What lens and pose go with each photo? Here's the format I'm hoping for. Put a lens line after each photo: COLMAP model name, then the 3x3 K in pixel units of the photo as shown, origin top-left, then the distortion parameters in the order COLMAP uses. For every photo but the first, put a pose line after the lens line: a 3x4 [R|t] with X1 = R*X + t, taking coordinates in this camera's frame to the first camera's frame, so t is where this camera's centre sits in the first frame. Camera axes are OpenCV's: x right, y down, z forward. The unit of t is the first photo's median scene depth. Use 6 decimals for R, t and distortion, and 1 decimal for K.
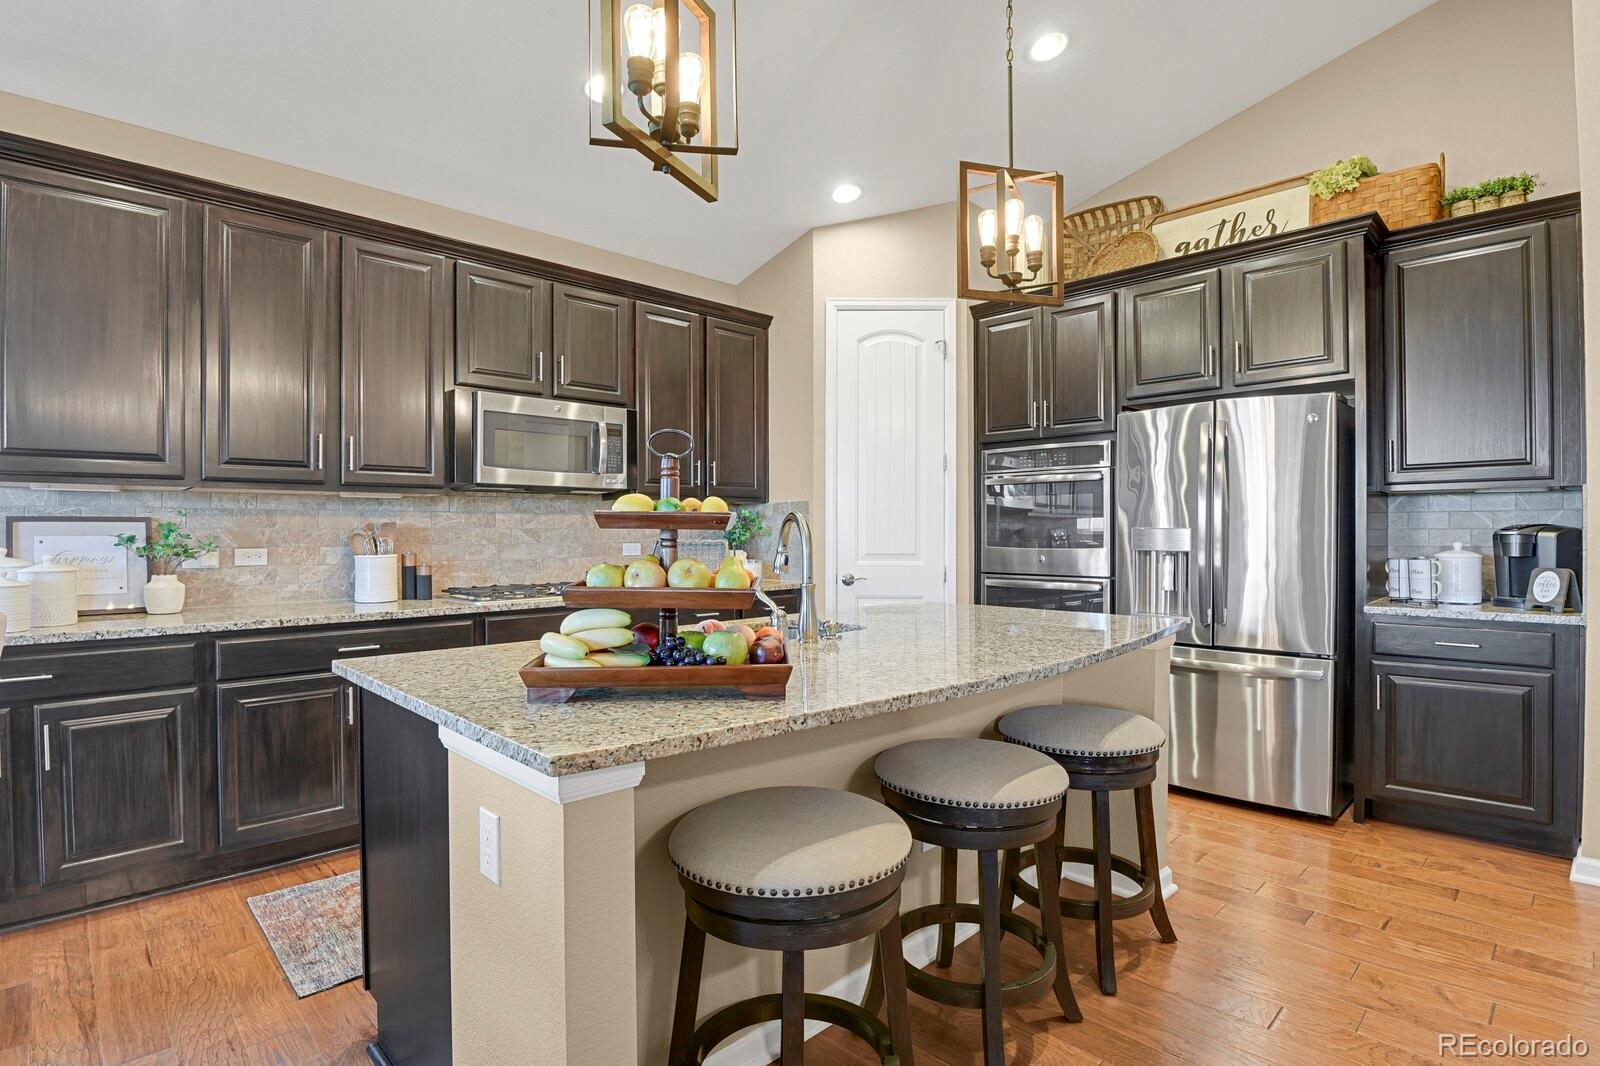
lens RADIAL K [[818.6, 0, 800.0], [0, 818.6, 533.0], [0, 0, 1]] dist [-0.026667, -0.000192]
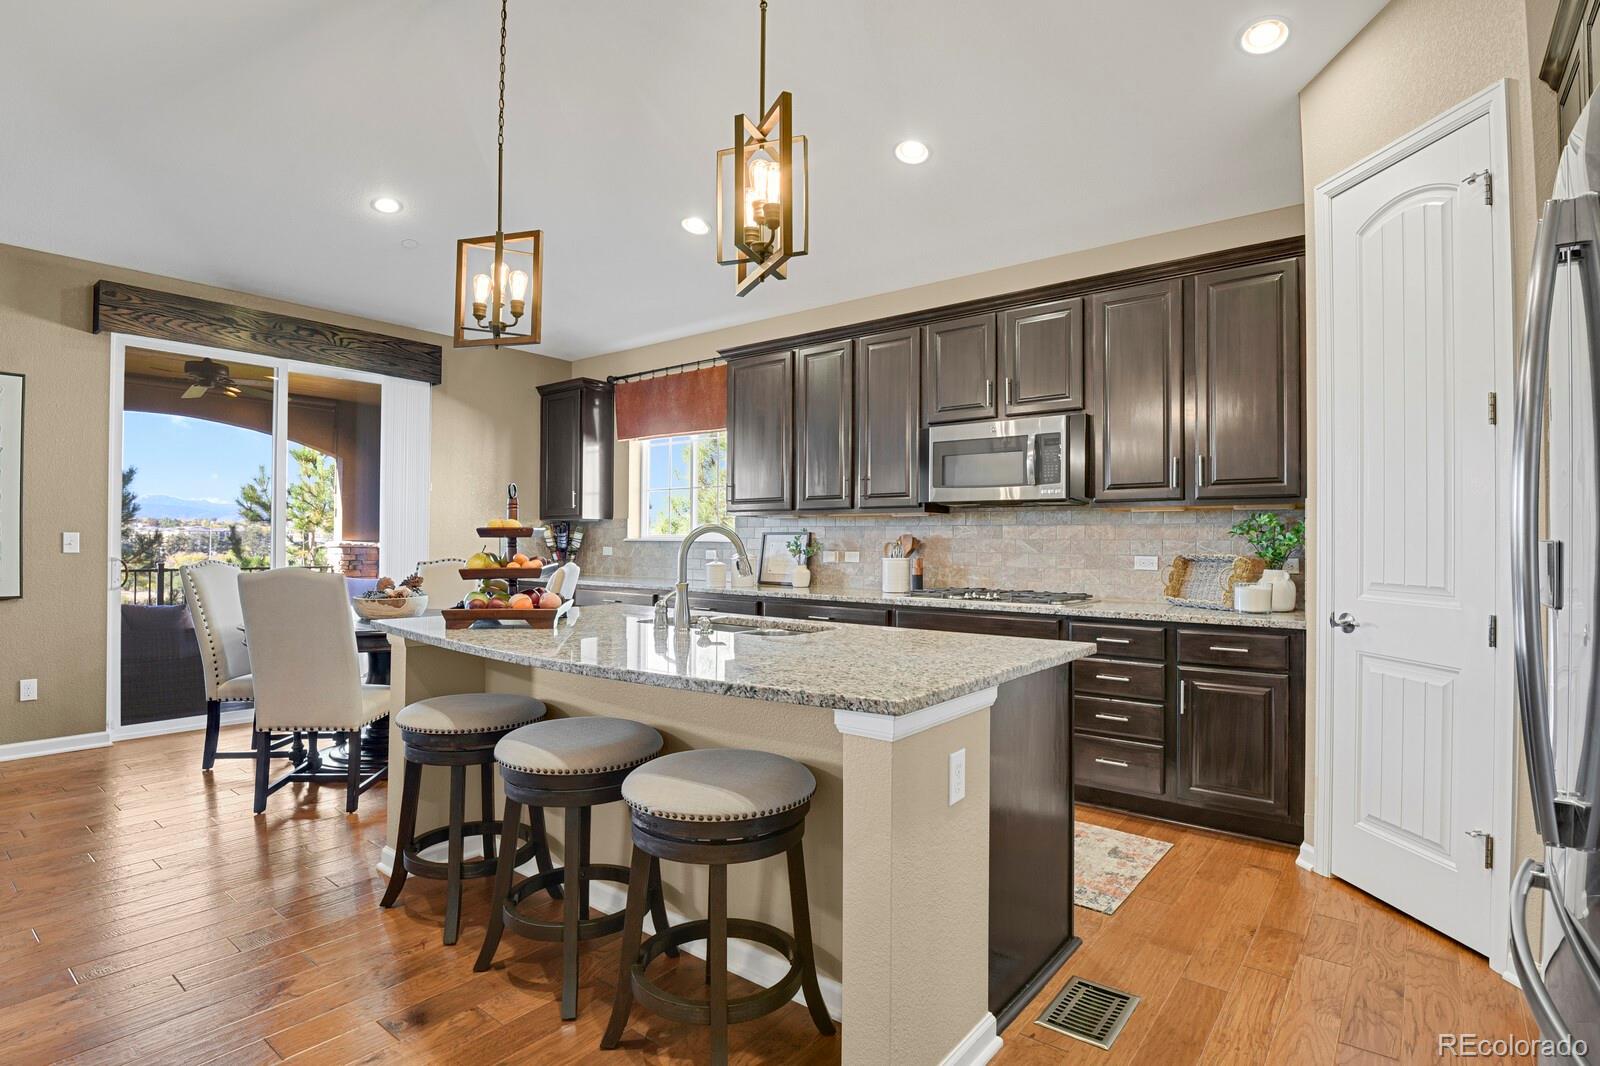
lens RADIAL K [[784.8, 0, 804.7], [0, 784.8, 537.0], [0, 0, 1]] dist [-0.040147, -0.000023]
pose [[0.130008, -0.002122, -0.991511, 0.708098], [-0.009534, 0.999949, -0.003390, -0.002601], [0.991467, 0.009894, 0.129982, 0.623145]]
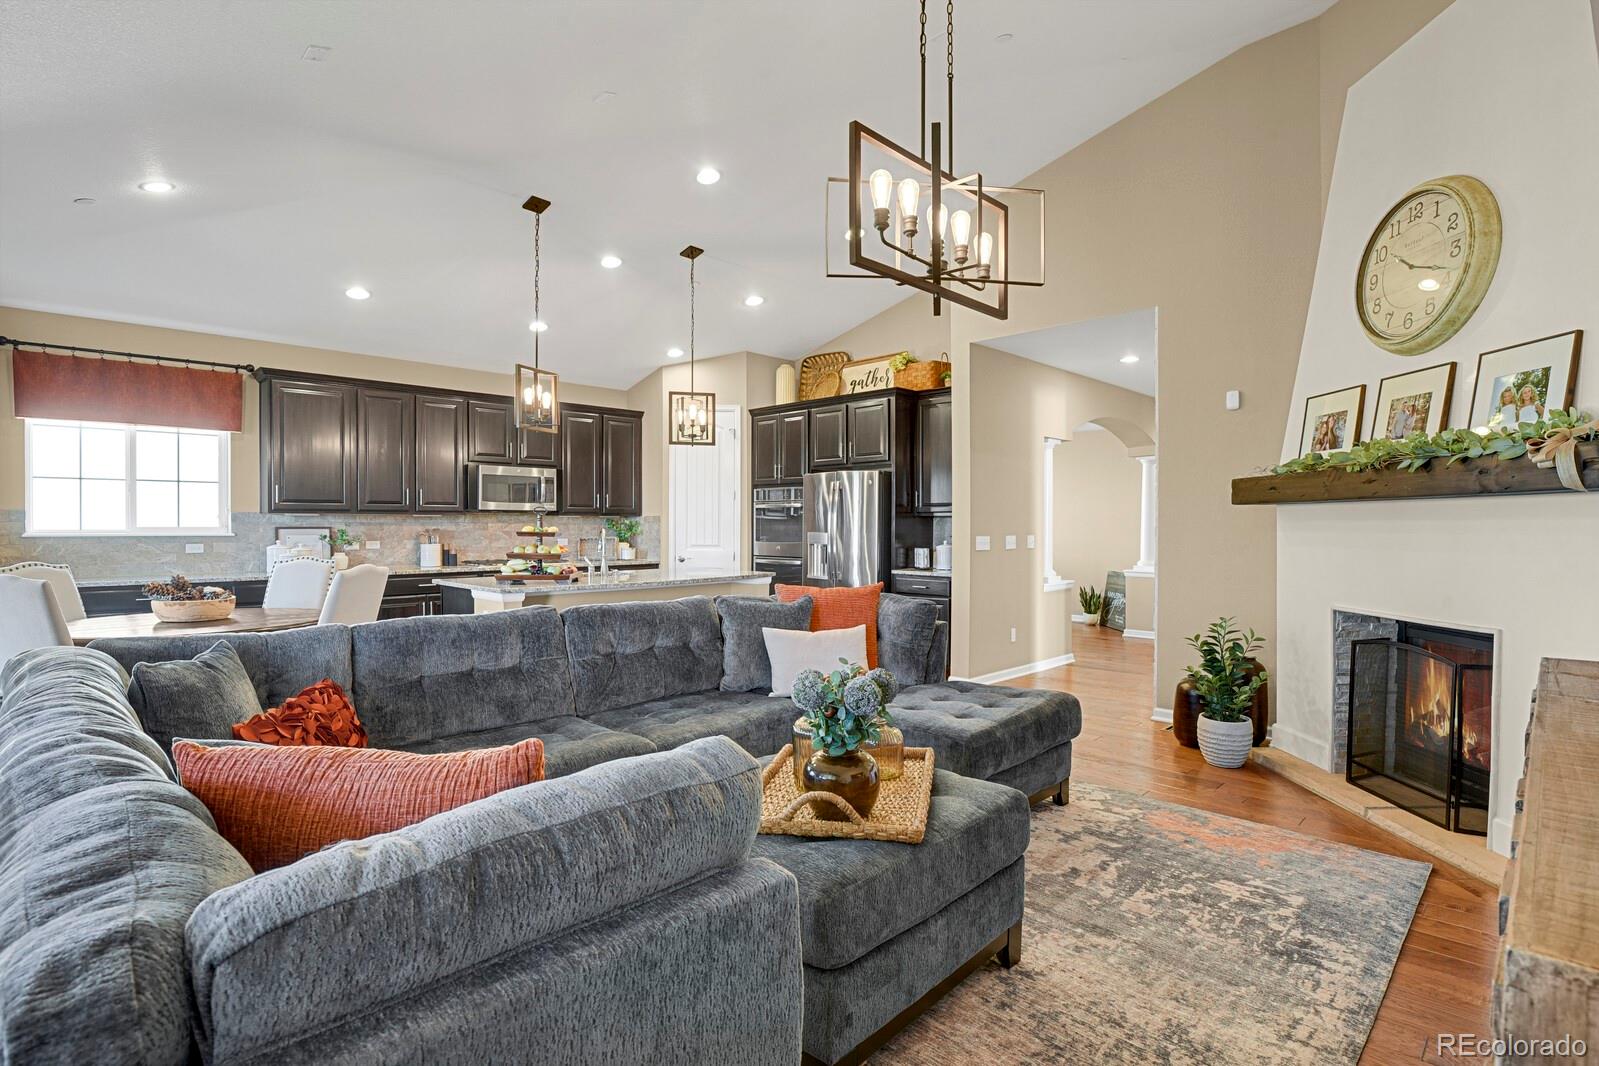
lens RADIAL K [[784.3, 0, 804.2], [0, 784.3, 537.0], [0, 0, 1]] dist [-0.040147, -0.000023]
pose [[0.999599, 0.004082, 0.028025, 0.351388], [-0.004497, 0.999881, 0.014732, -0.023111], [-0.027962, -0.014853, 0.999499, -0.940857]]
